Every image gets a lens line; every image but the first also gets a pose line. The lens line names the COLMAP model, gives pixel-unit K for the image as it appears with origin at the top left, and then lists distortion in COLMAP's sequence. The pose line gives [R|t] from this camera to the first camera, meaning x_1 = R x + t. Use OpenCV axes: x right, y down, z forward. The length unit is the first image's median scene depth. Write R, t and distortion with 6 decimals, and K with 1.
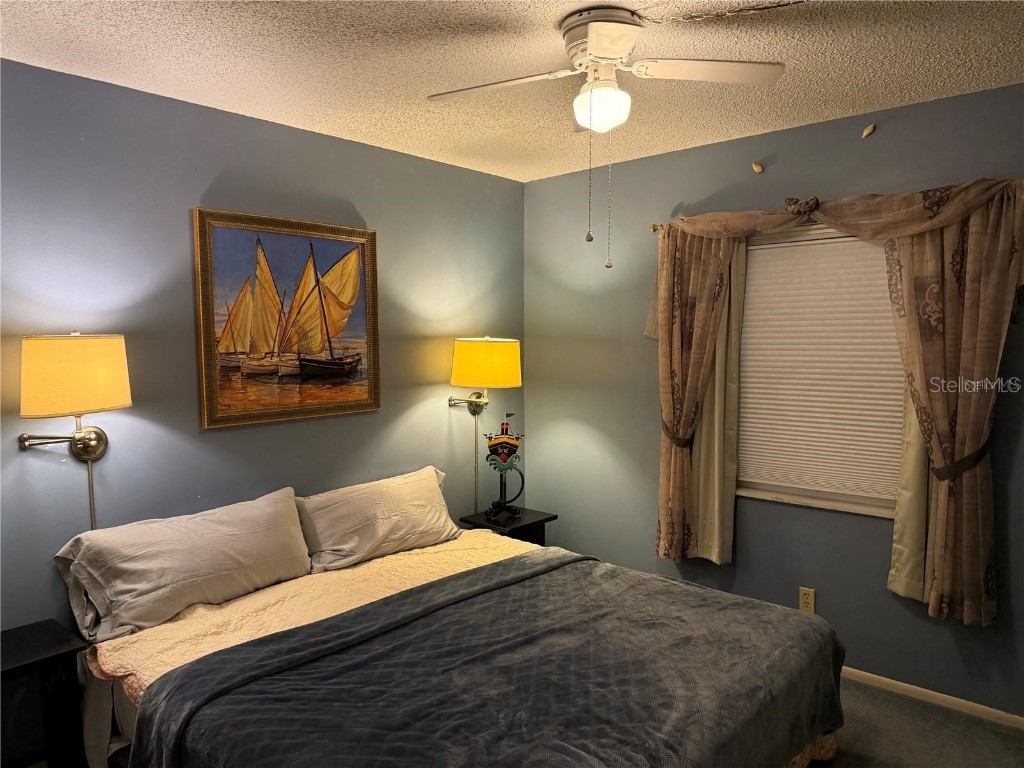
lens RADIAL K [[721.6, 0, 509.3], [0, 721.6, 387.3], [0, 0, 1]] dist [0.119460, -0.168172]
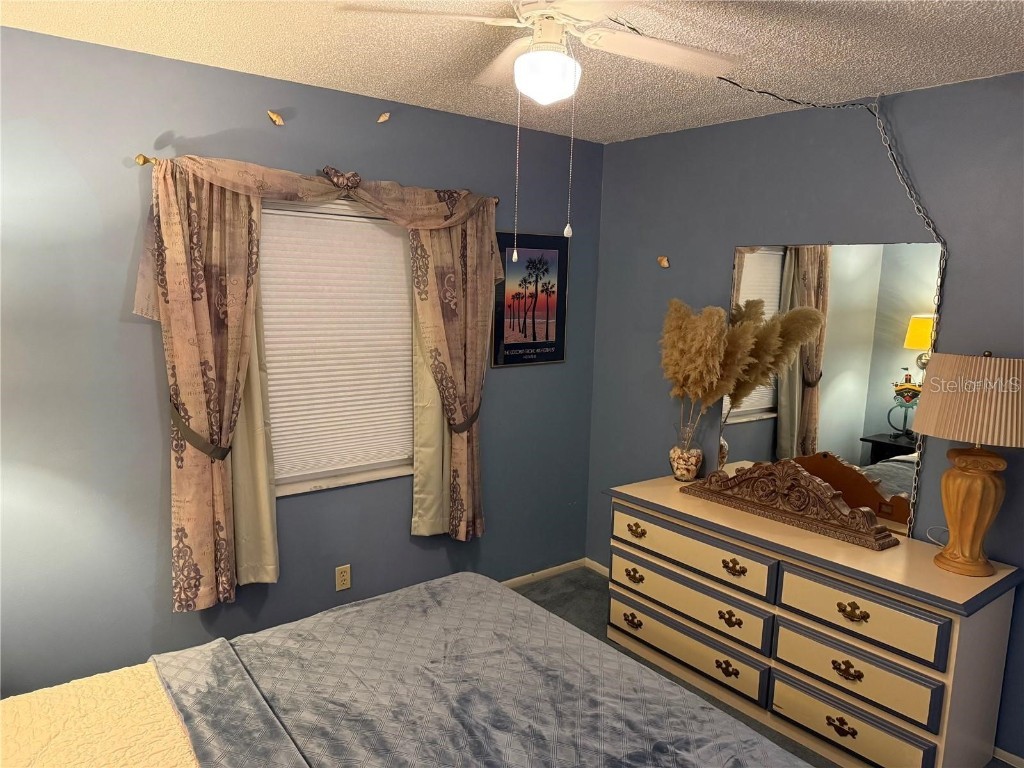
lens RADIAL K [[721.6, 0, 509.3], [0, 721.6, 387.3], [0, 0, 1]] dist [0.119460, -0.168172]
pose [[0.182201, -0.134508, 0.974018, -0.539058], [0.039646, 0.990798, 0.129409, -0.097380], [-0.982462, 0.015037, 0.185857, 0.636524]]
